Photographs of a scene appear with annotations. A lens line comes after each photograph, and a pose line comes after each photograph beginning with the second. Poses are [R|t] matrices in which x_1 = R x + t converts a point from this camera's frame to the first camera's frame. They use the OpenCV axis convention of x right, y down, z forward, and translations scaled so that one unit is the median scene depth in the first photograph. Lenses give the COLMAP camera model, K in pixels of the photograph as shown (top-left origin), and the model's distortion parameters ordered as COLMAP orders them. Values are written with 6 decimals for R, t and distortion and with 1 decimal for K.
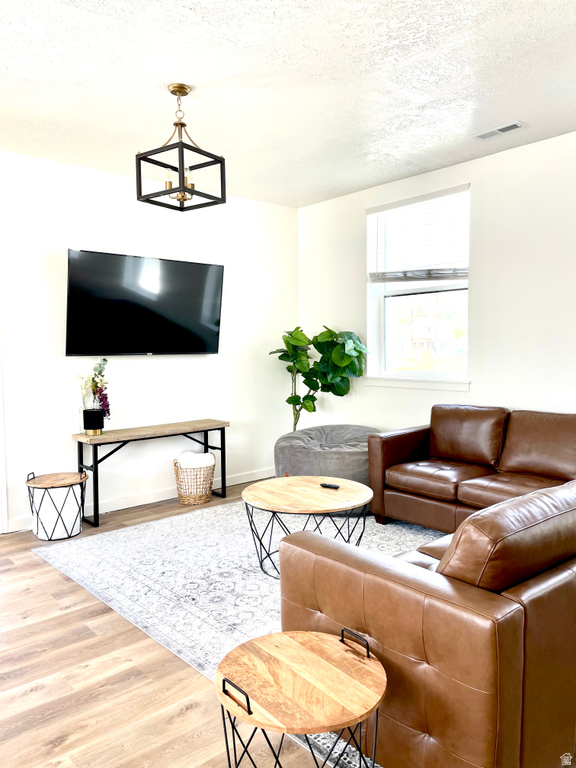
lens RADIAL K [[567.6, 0, 288.0], [0, 567.6, 384.0], [0, 0, 1]] dist [0.104908, -0.142939]
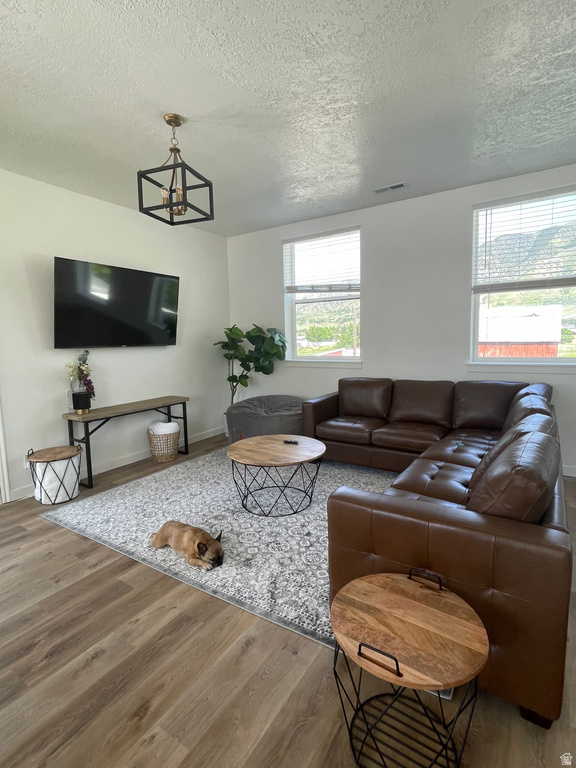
lens RADIAL K [[375.3, 0, 287.8], [0, 375.3, 381.1], [0, 0, 1]] dist [-0.003366, -0.000488]
pose [[0.962986, -0.039149, 0.266695, -0.144636], [0.028406, 0.998626, 0.044025, -0.002581], [-0.268052, -0.034820, 0.962775, 0.139103]]
